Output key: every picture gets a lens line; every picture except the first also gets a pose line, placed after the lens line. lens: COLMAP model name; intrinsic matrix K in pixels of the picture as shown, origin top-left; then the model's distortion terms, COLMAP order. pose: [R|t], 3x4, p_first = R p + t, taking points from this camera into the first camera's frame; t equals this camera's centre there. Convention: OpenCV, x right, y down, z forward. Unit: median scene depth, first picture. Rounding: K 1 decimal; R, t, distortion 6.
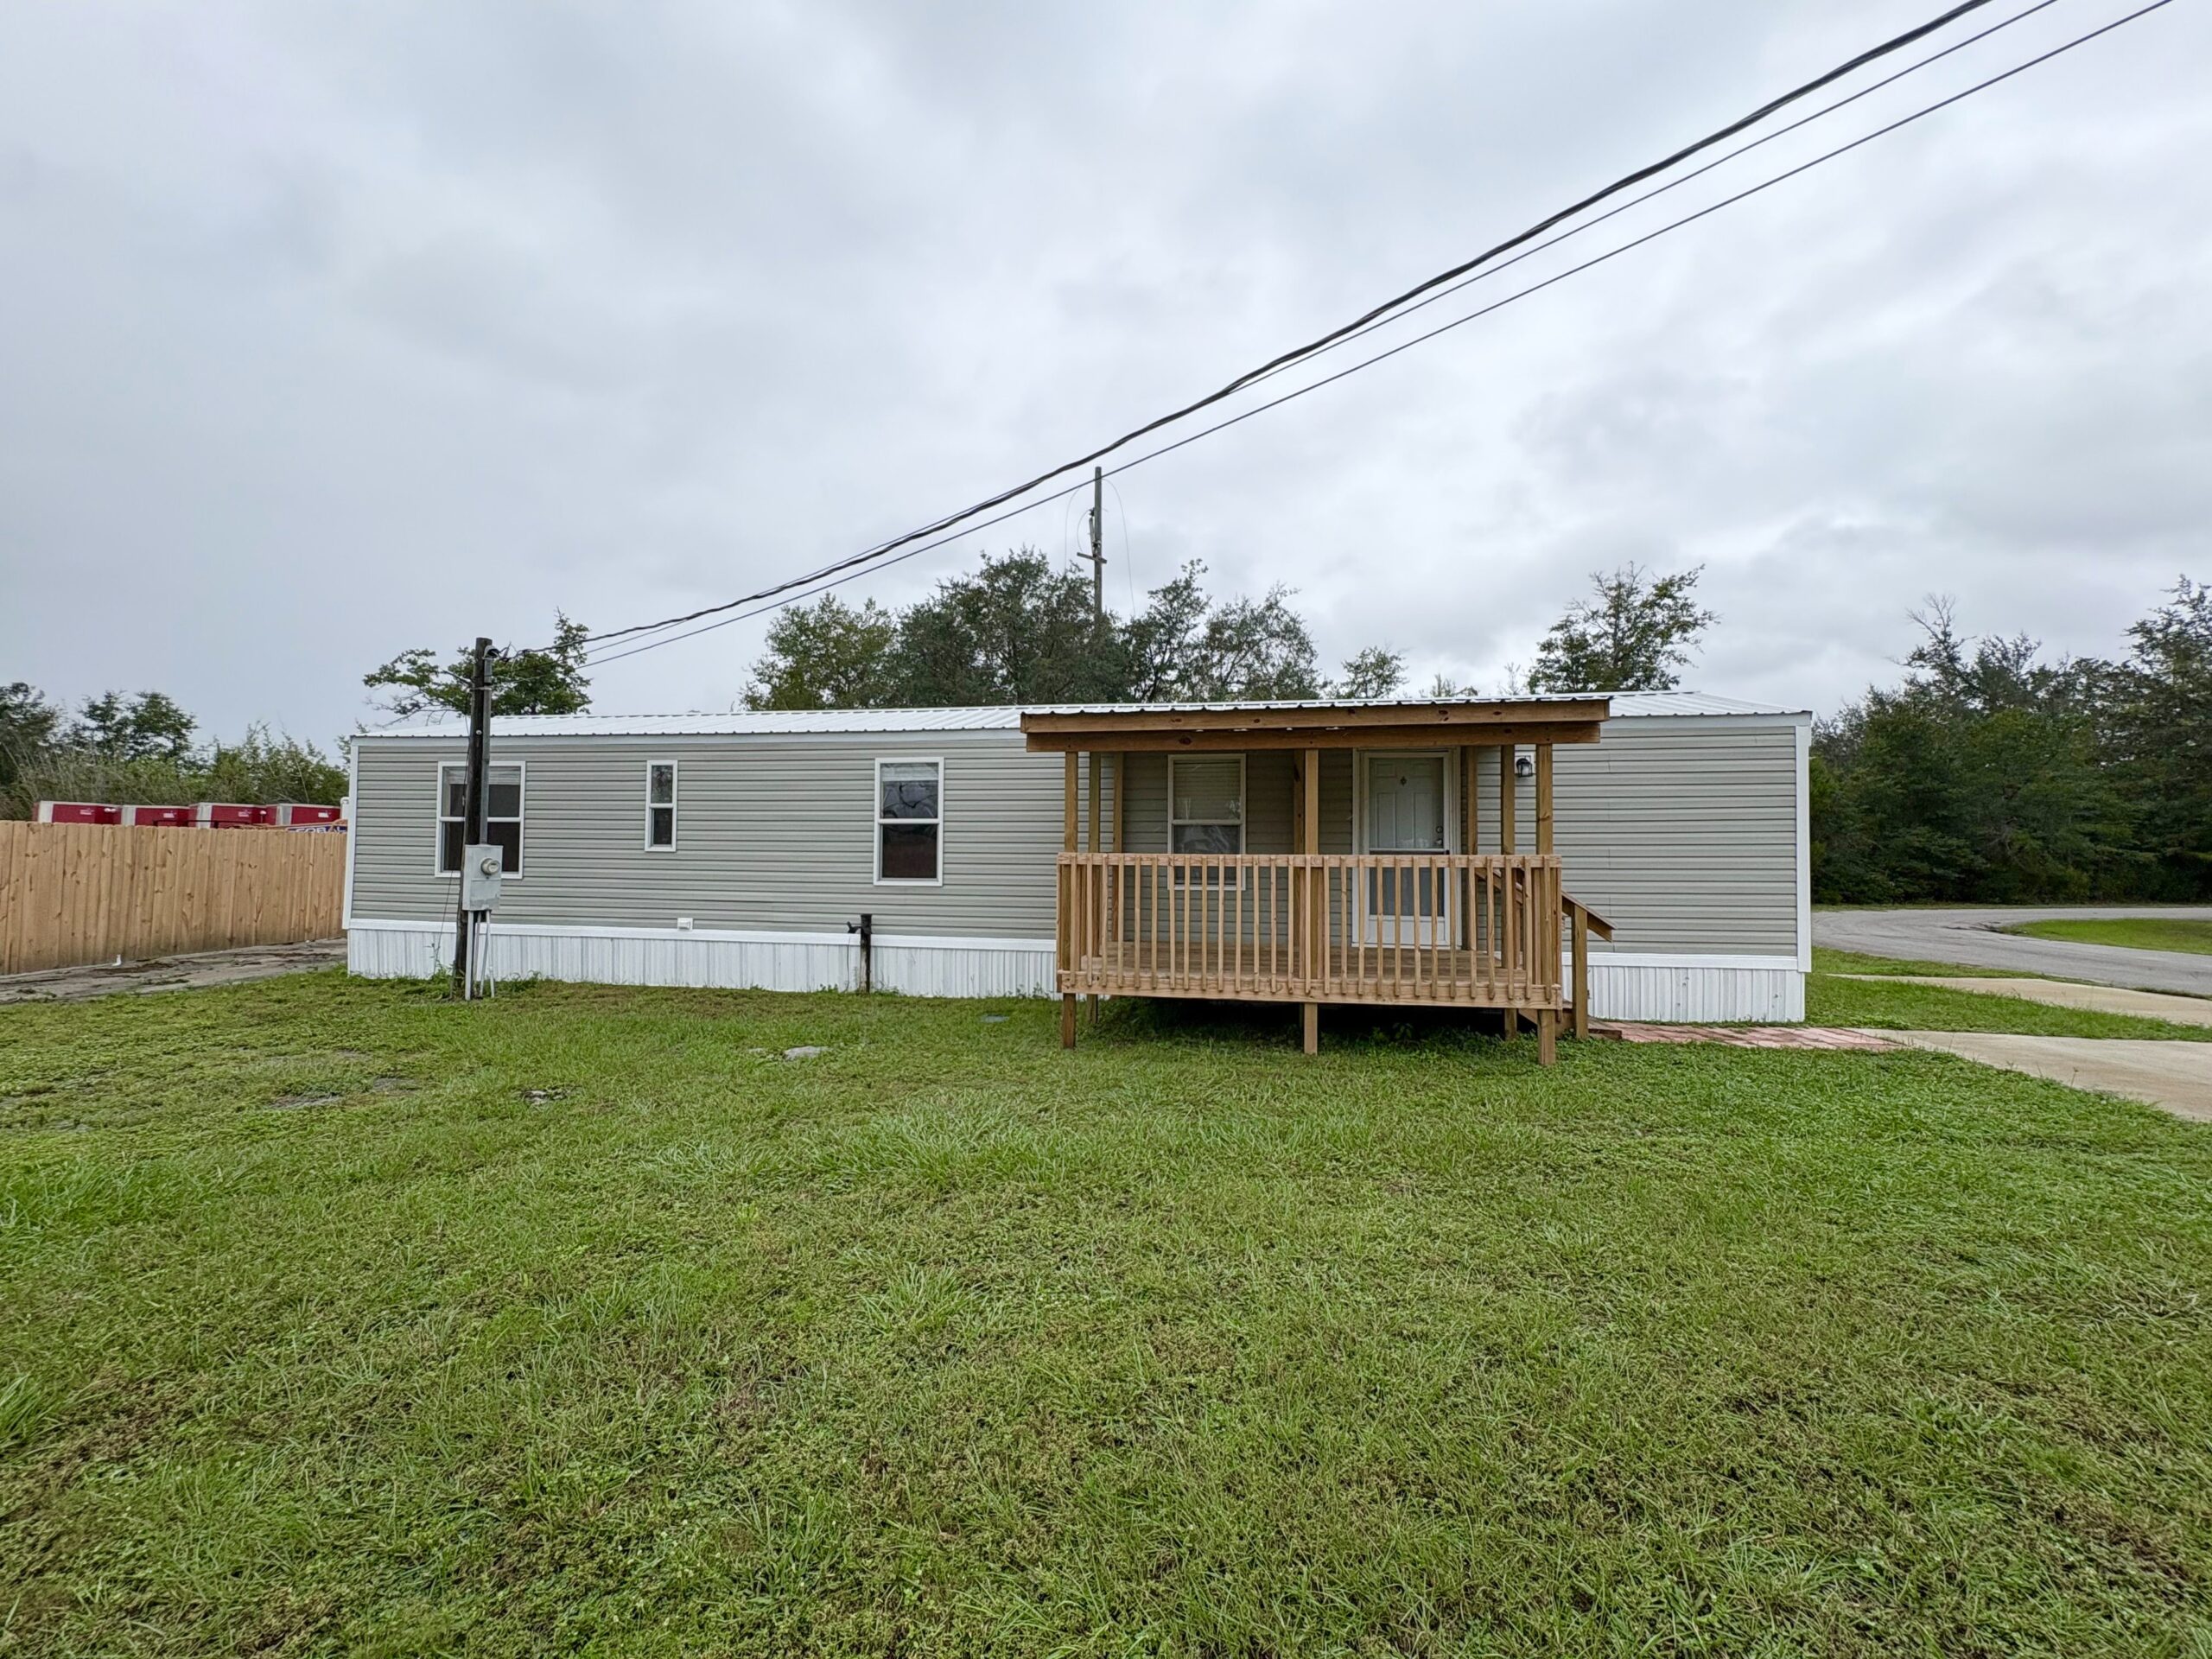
lens RADIAL K [[879.4, 0, 1106.0], [0, 879.4, 829.5], [0, 0, 1]] dist [-0.001895, -0.000275]
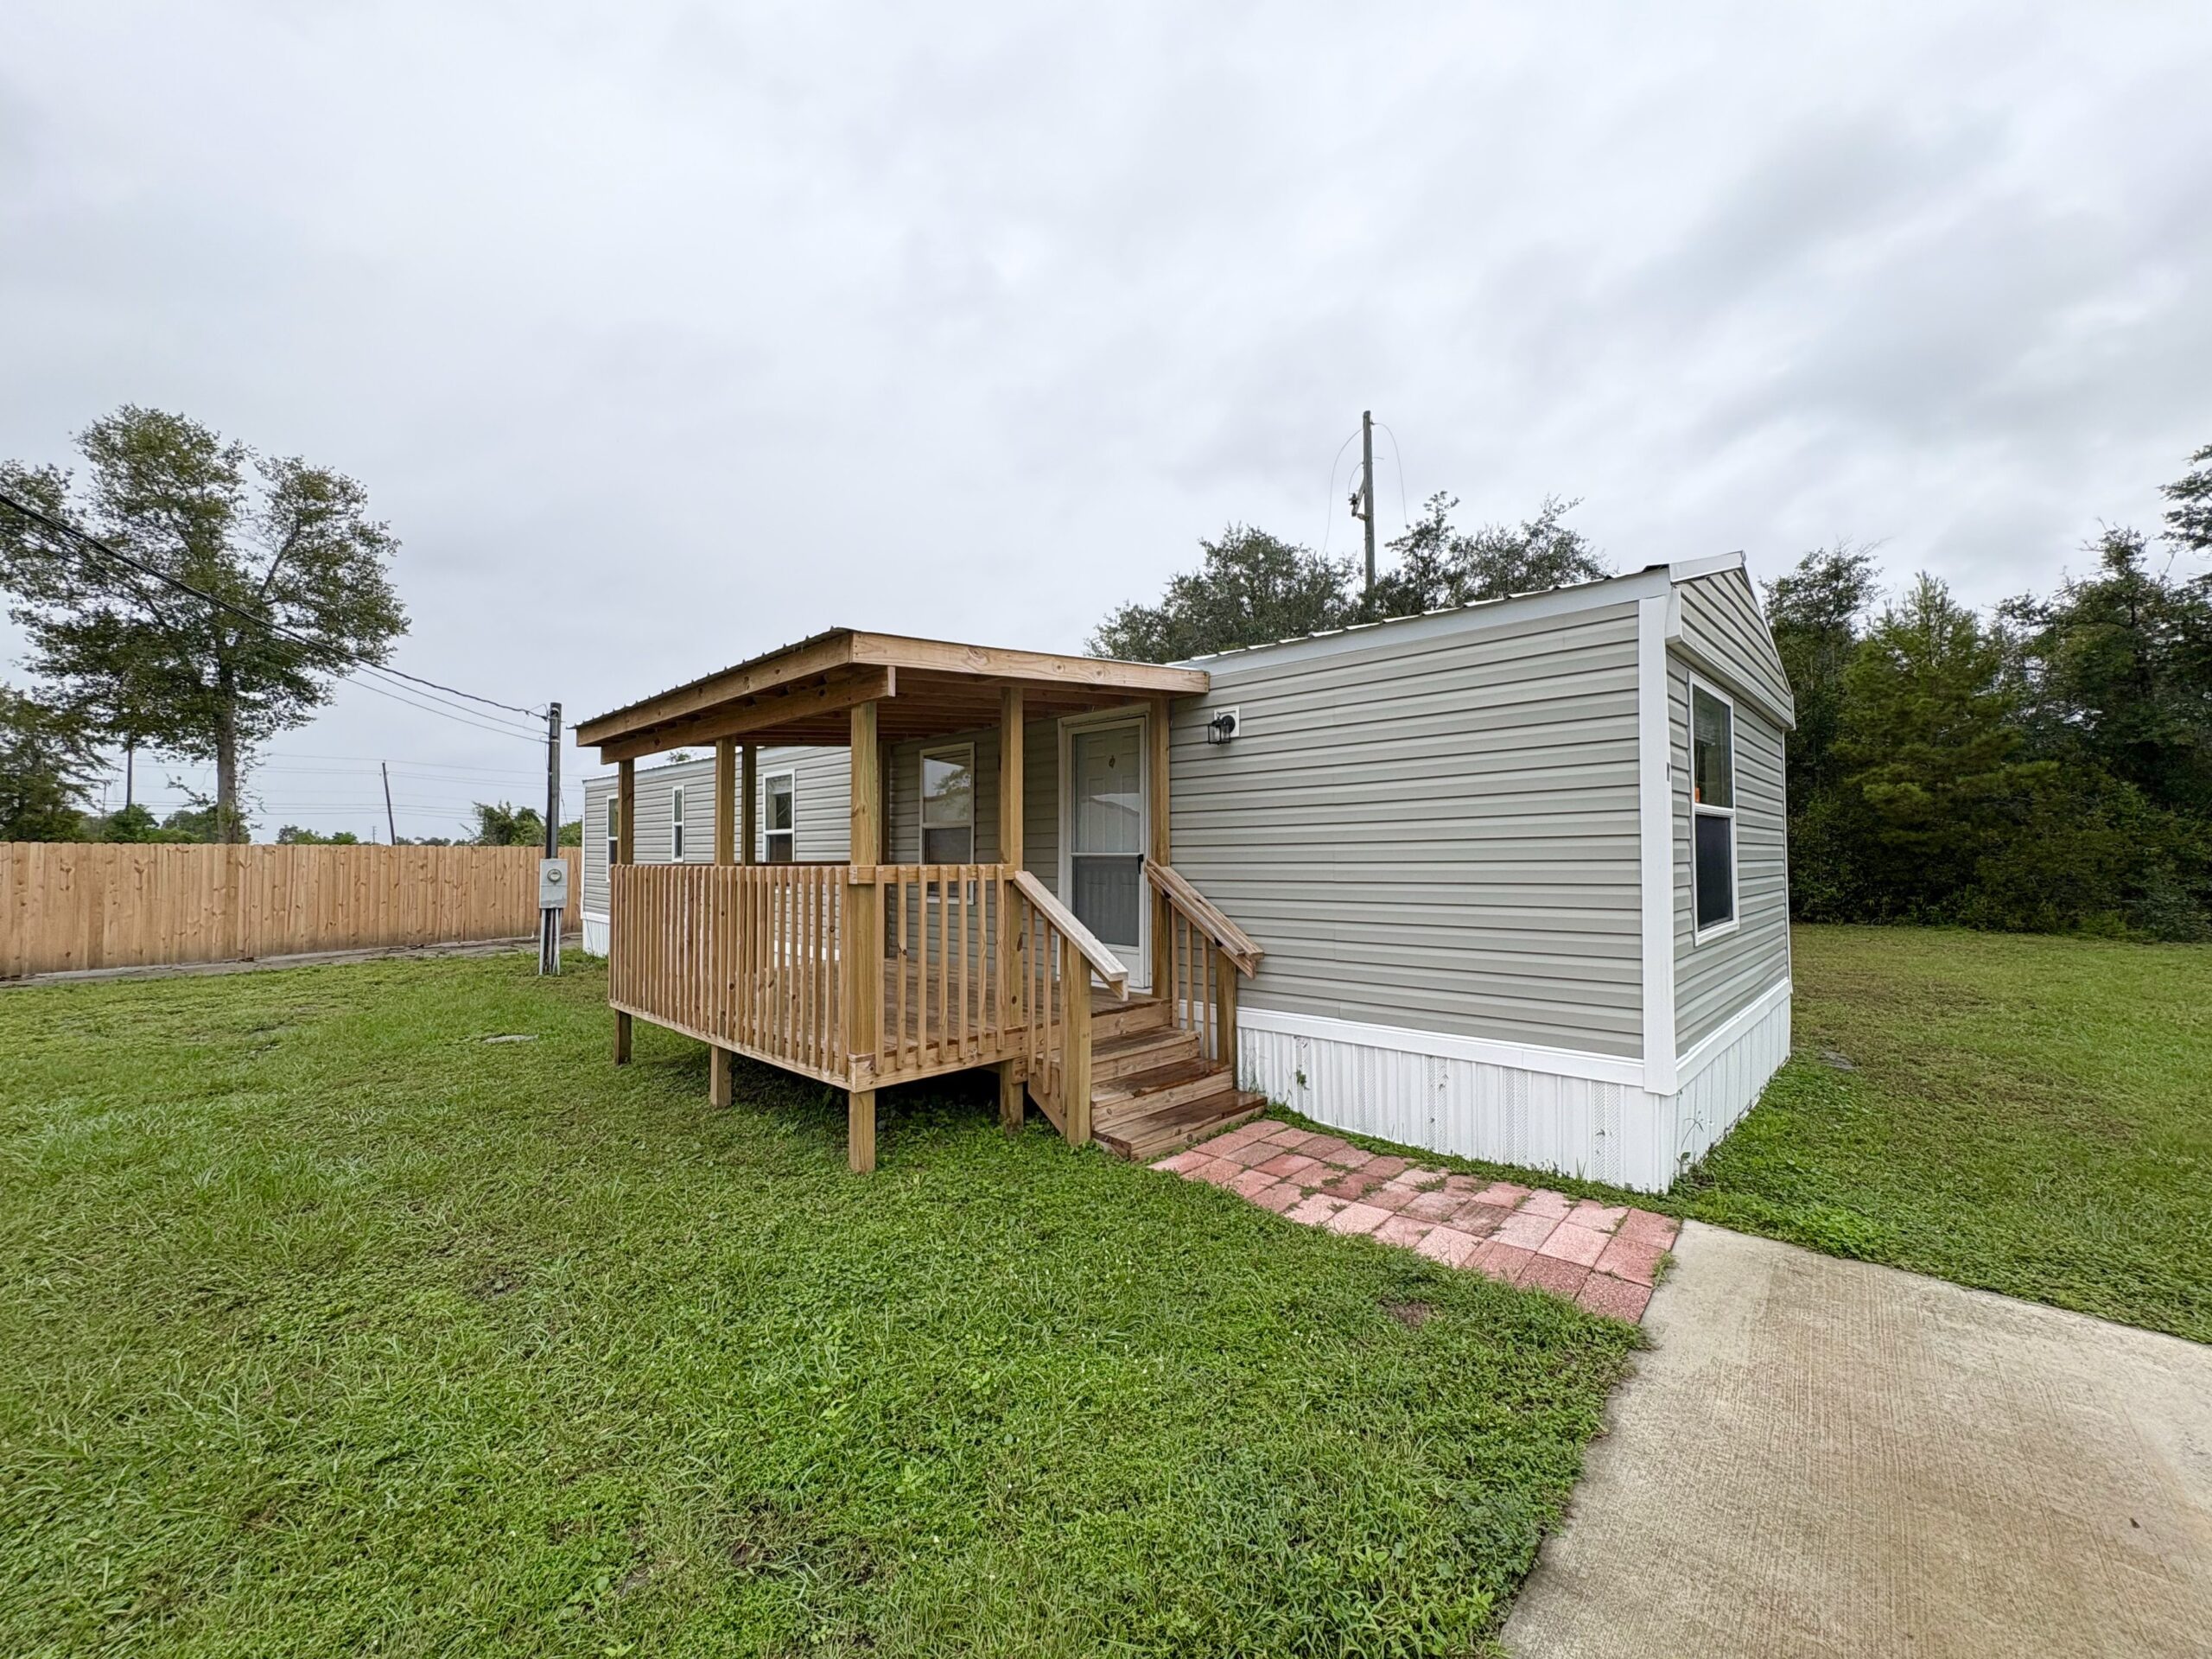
lens RADIAL K [[879.4, 0, 1106.0], [0, 879.4, 829.5], [0, 0, 1]] dist [-0.001895, -0.000275]
pose [[0.827783, -0.028132, -0.560343, 0.729159], [0.028313, 0.999564, -0.008356, 0.007878], [0.560334, -0.008948, 0.828219, 0.371395]]
